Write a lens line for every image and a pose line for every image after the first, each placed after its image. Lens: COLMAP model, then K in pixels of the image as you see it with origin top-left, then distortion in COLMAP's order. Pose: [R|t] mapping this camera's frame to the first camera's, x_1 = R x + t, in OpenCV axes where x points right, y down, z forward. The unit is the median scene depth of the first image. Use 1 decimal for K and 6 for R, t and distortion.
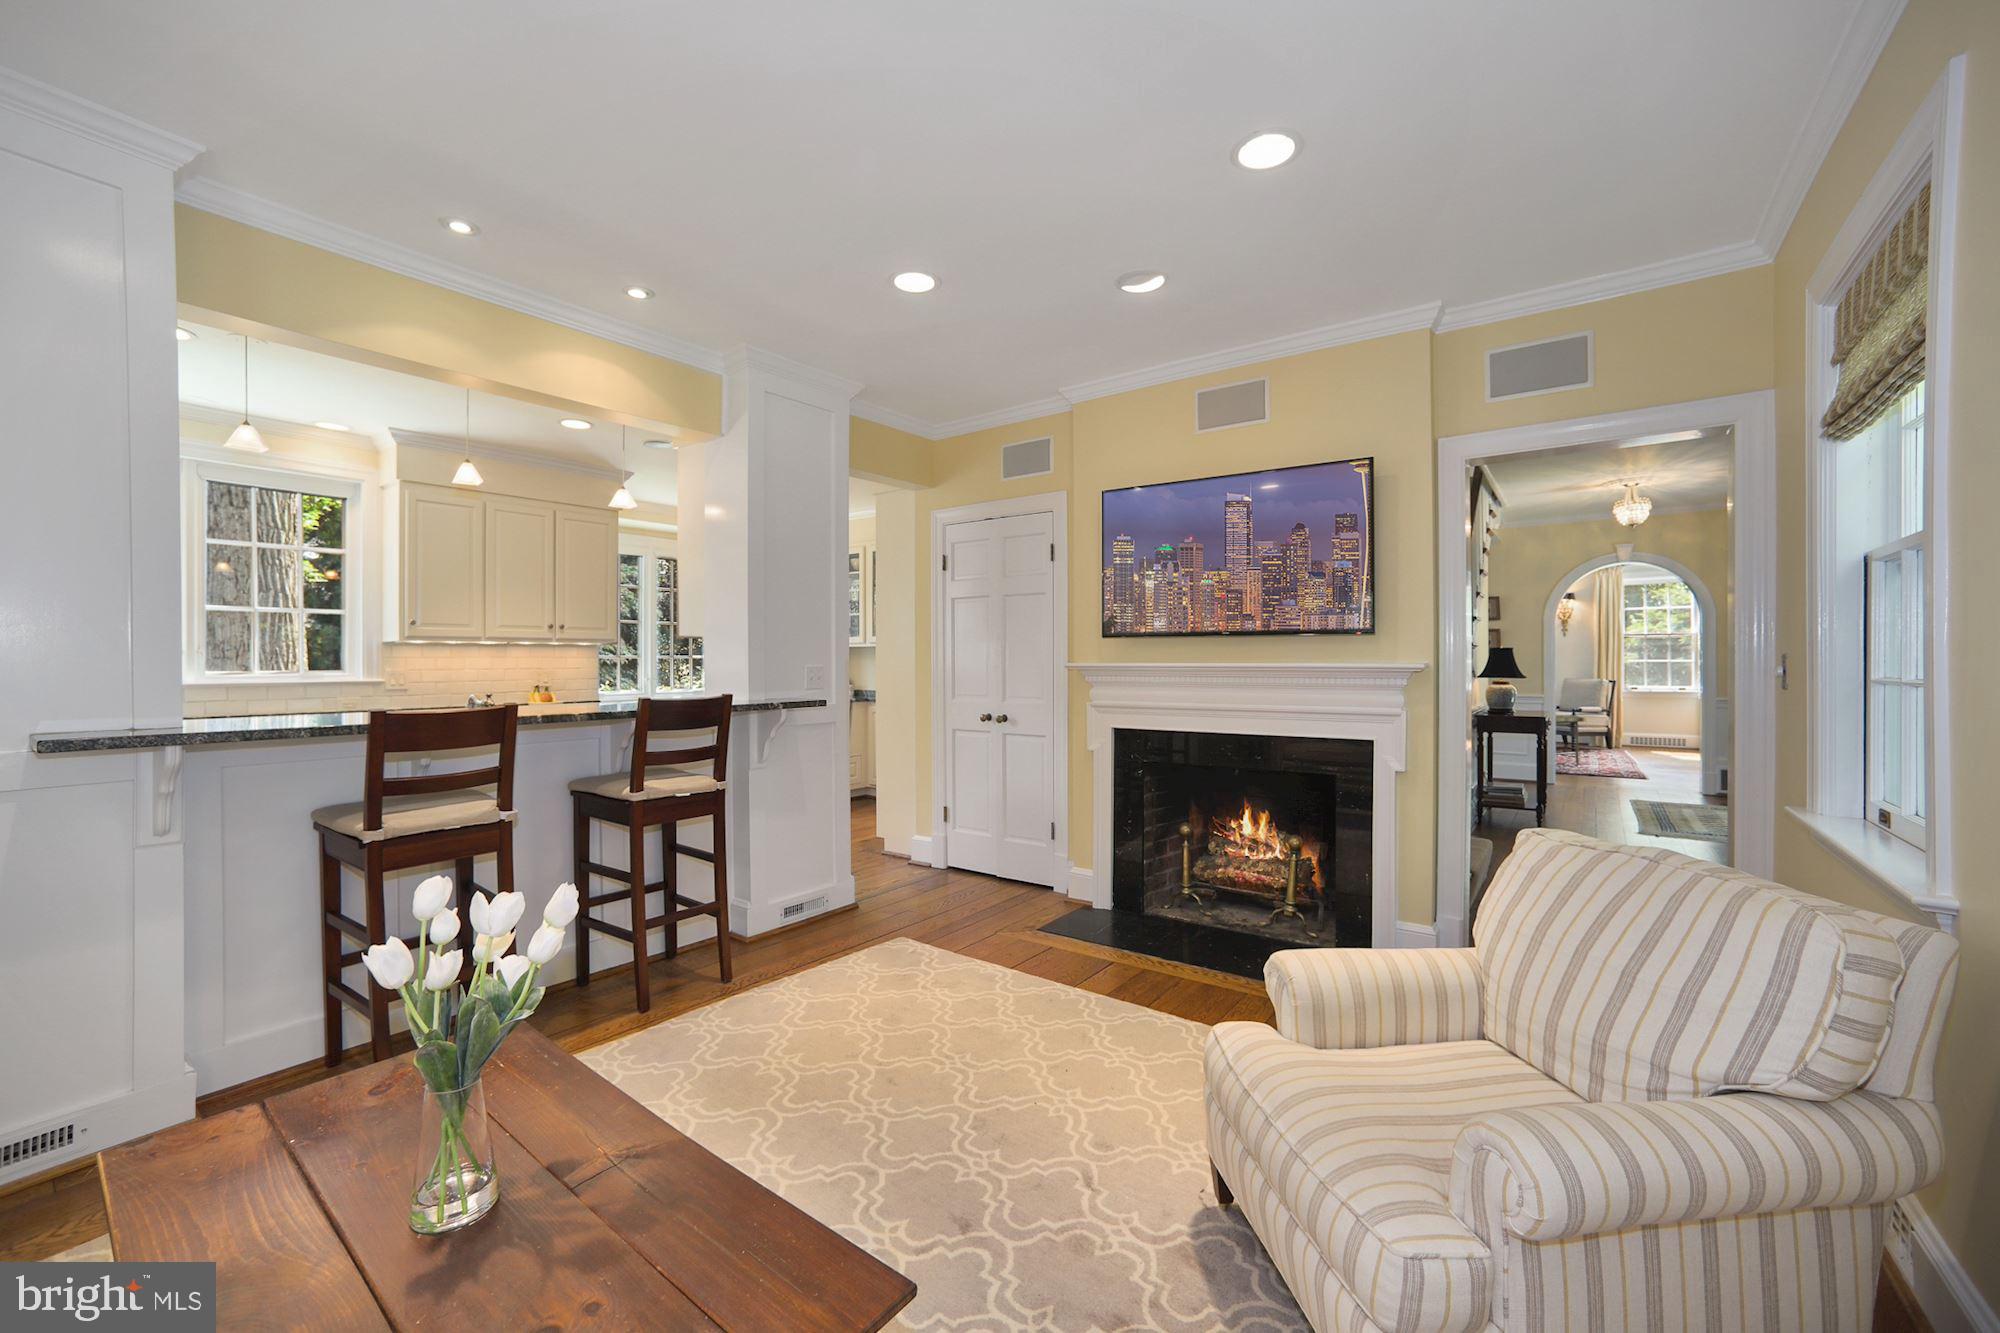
lens RADIAL K [[787.3, 0, 980.6], [0, 787.3, 659.0], [0, 0, 1]] dist [0.003809, 0.000483]
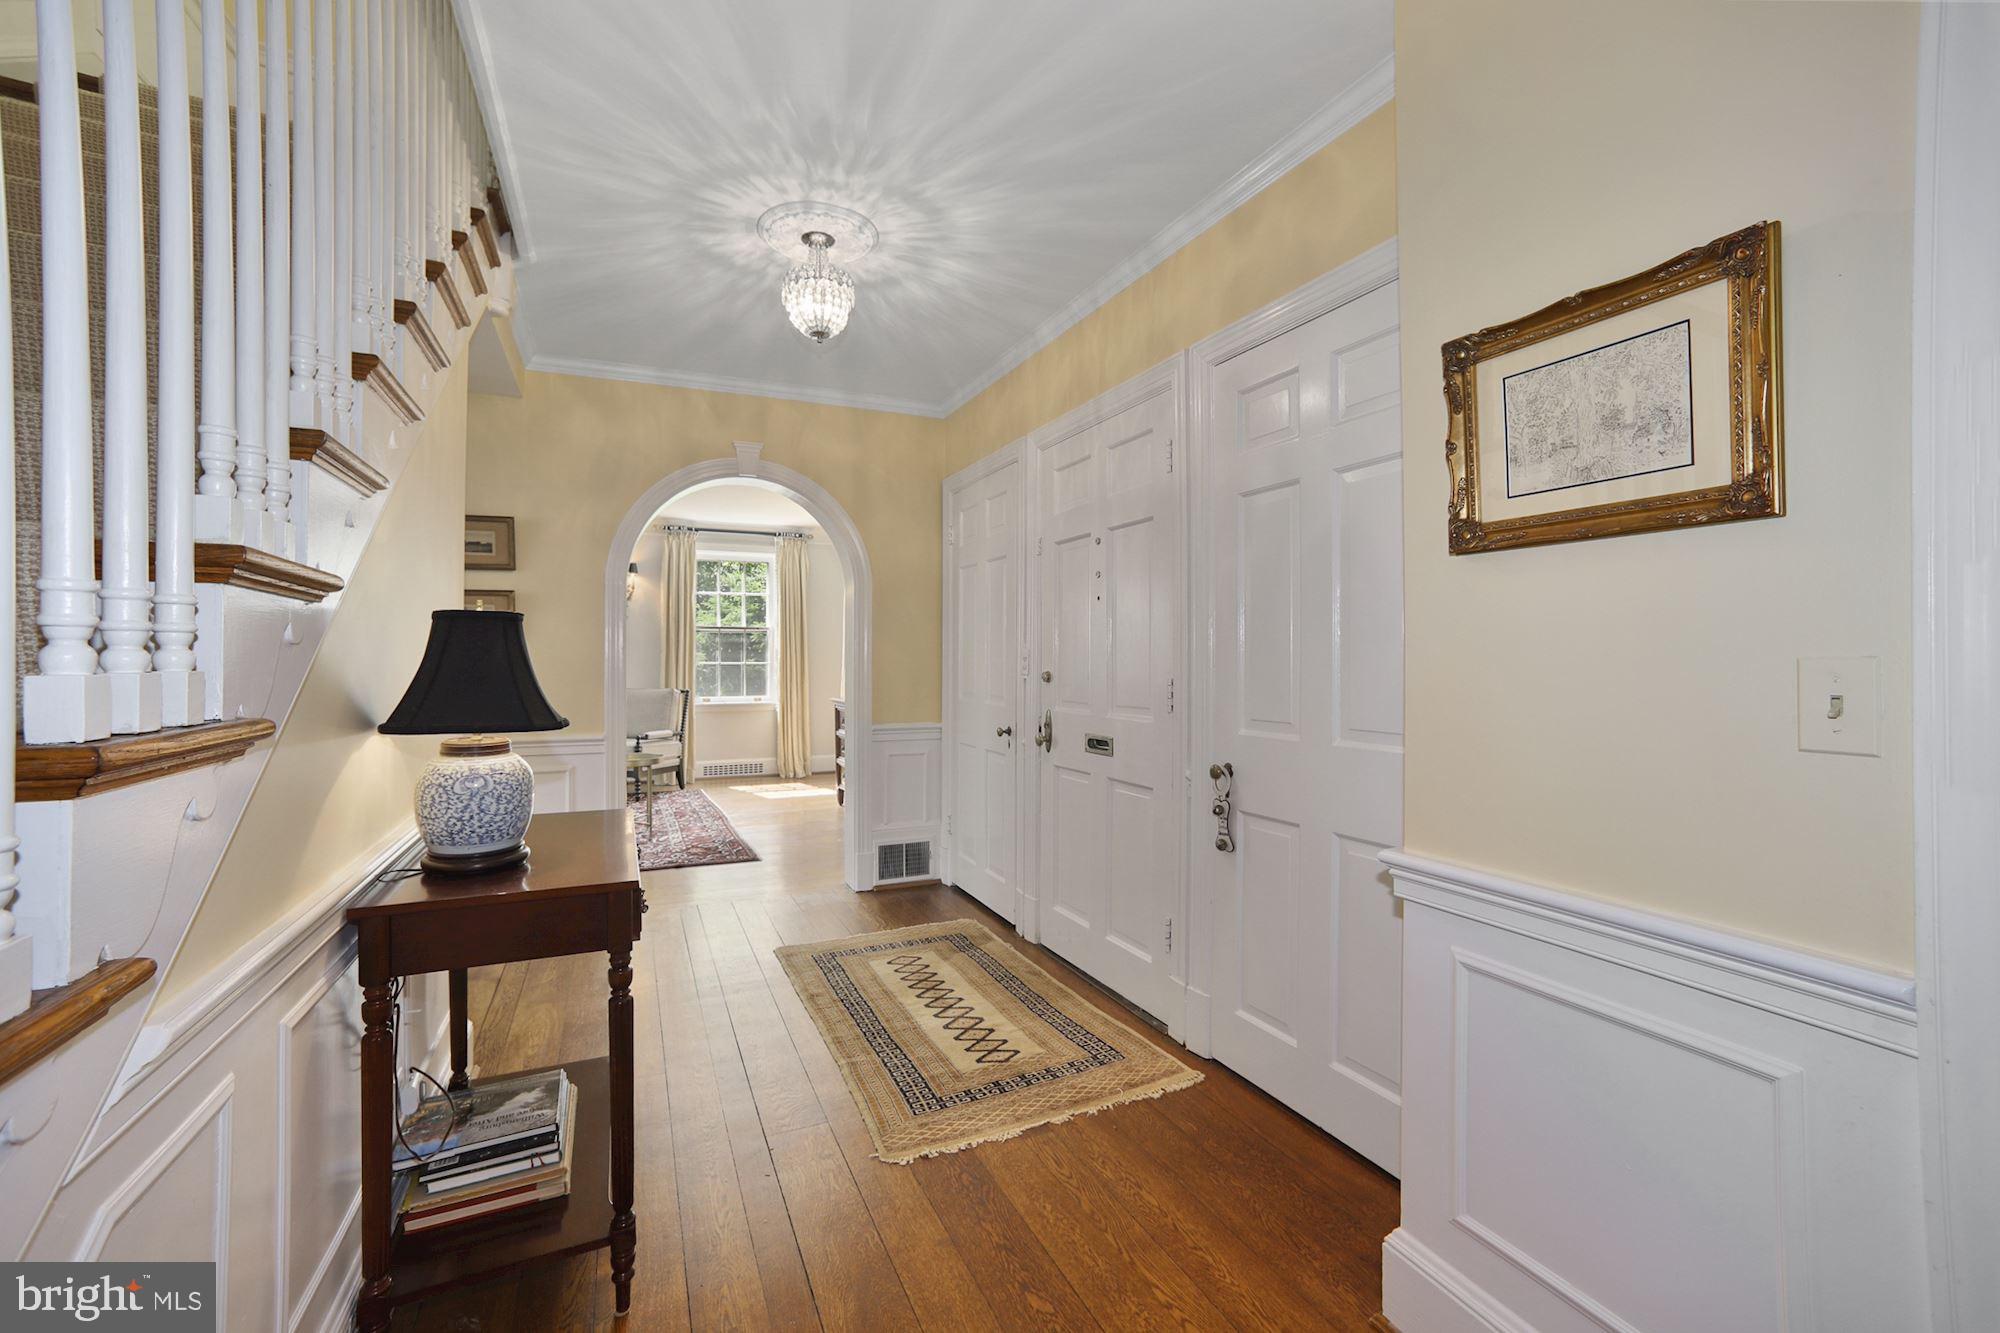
lens RADIAL K [[787.3, 0, 985.7], [0, 787.3, 657.5], [0, 0, 1]] dist [0.003809, 0.000483]
pose [[0.463240, 0.005261, 0.886218, 0.299206], [-0.000085, 0.999983, -0.005893, 0.001322], [-0.886233, 0.002655, 0.463232, 0.432995]]
